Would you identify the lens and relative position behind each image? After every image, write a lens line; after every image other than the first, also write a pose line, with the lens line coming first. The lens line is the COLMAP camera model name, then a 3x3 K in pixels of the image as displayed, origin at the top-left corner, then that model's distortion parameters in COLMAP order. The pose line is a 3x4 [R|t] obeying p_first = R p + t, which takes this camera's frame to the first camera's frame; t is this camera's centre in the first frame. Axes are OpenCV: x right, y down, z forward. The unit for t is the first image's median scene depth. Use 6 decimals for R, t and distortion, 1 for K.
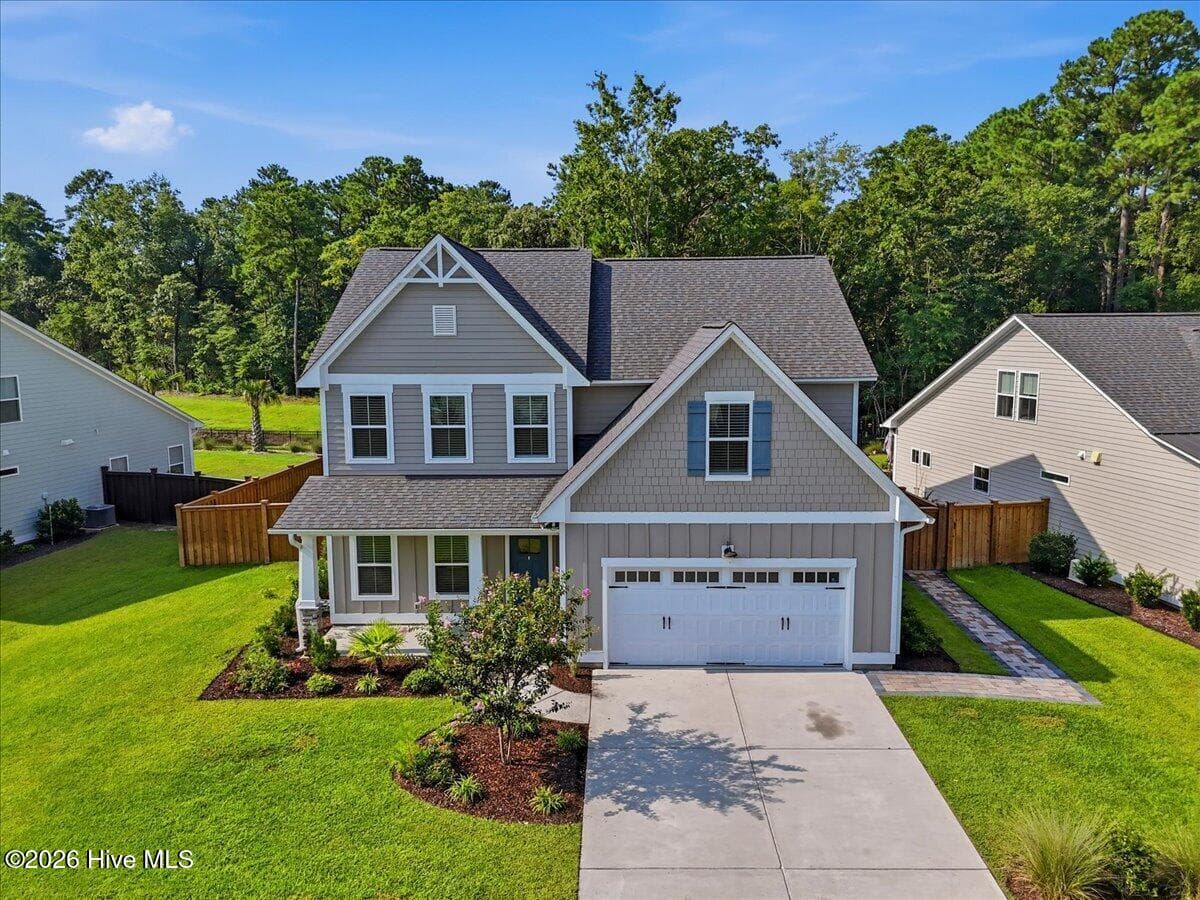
lens RADIAL K [[884.9, 0, 601.6], [0, 884.9, 445.6], [0, 0, 1]] dist [0.064954, -0.056757]
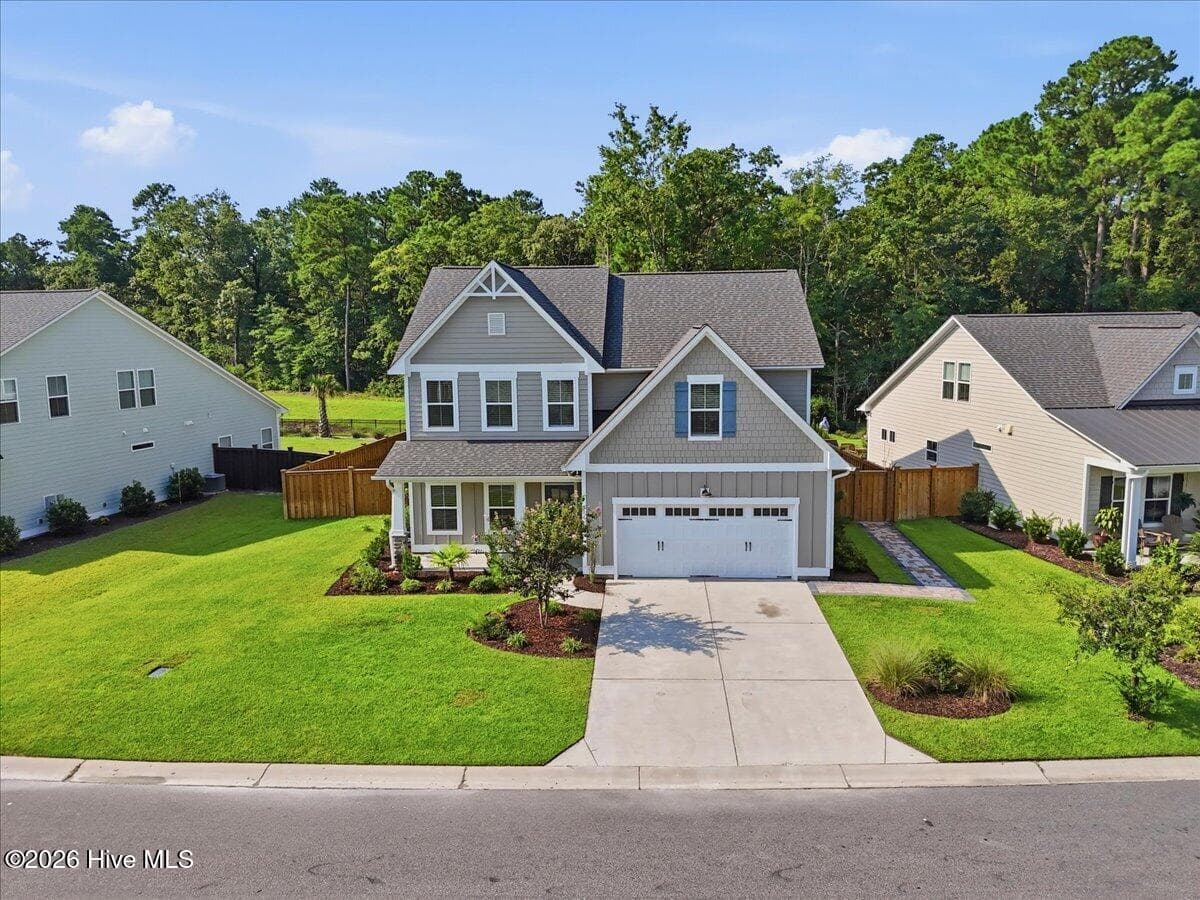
lens RADIAL K [[883.9, 0, 601.0], [0, 883.9, 442.2], [0, 0, 1]] dist [0.076289, -0.074392]
pose [[0.999366, -0.001314, -0.035592, 0.027869], [0.001236, 0.999997, -0.002216, 0.040078], [0.035595, 0.002170, 0.999364, -0.326363]]
